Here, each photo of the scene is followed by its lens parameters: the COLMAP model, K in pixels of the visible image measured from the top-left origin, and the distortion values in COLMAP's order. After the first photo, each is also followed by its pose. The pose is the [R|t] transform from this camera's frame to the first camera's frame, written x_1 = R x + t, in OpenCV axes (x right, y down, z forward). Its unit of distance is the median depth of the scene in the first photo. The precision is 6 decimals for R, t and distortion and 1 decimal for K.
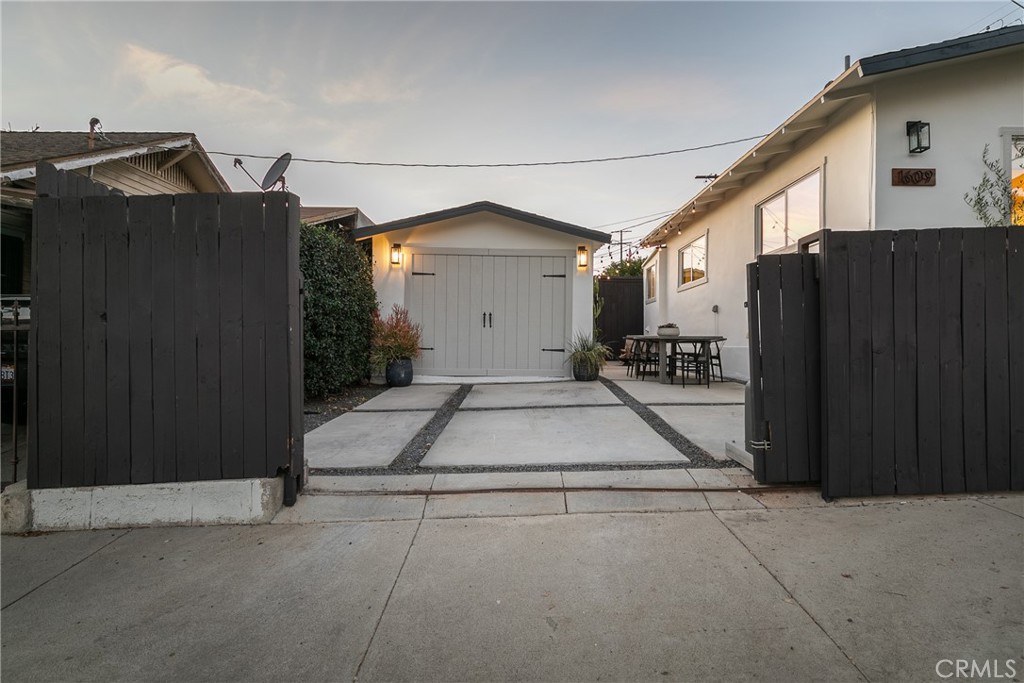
lens RADIAL K [[514.3, 0, 522.4], [0, 514.3, 341.1], [0, 0, 1]] dist [0.002848, -0.002024]
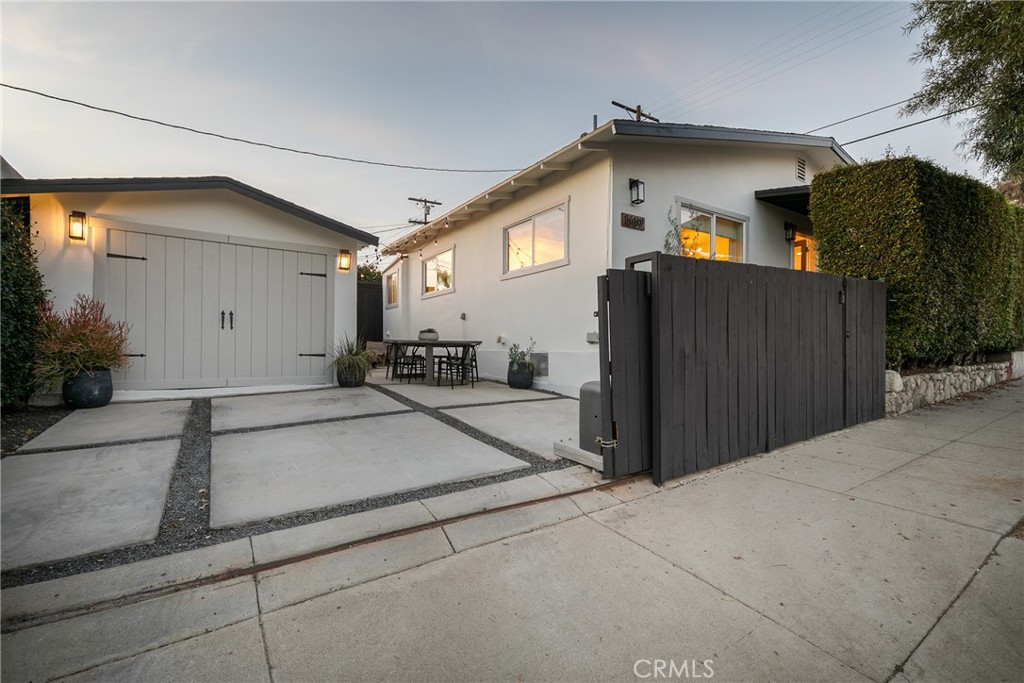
lens RADIAL K [[458.6, 0, 518.4], [0, 458.6, 350.0], [0, 0, 1]] dist [0.007280, -0.001574]
pose [[0.834667, -0.005527, 0.550727, -0.119118], [-0.002212, 0.999908, 0.013388, -0.004710], [-0.550750, -0.012393, 0.834578, 0.155204]]
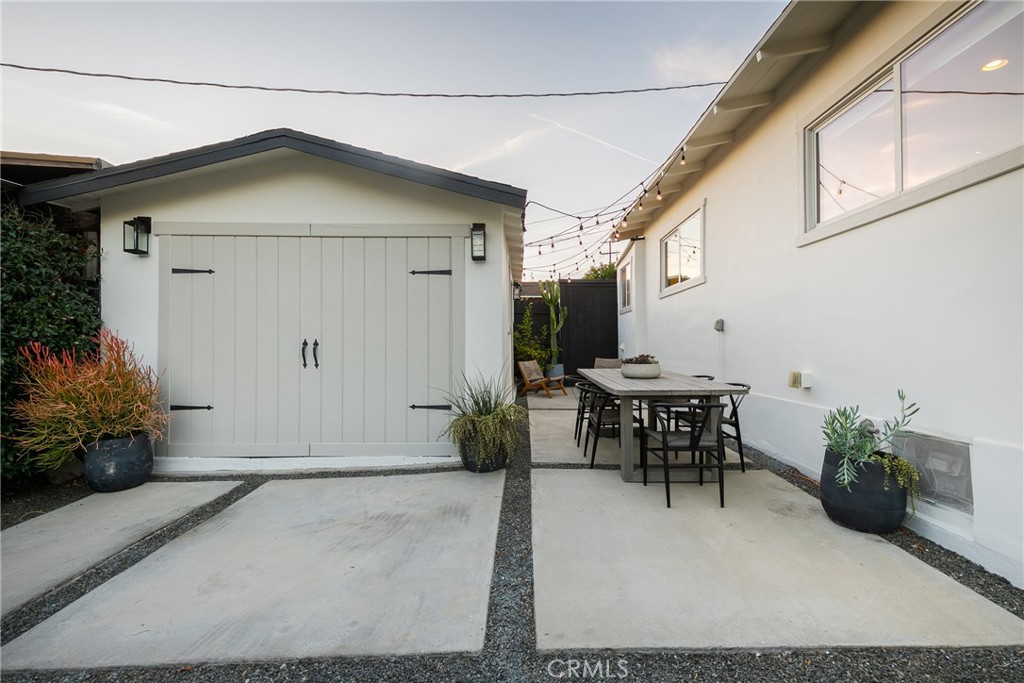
lens RADIAL K [[458.6, 0, 522.7], [0, 458.6, 346.3], [0, 0, 1]] dist [0.007280, -0.001574]
pose [[0.999894, -0.012494, -0.007535, 0.228770], [0.012531, 0.999909, 0.004908, -0.067925], [0.007473, -0.005002, 0.999960, 0.715616]]
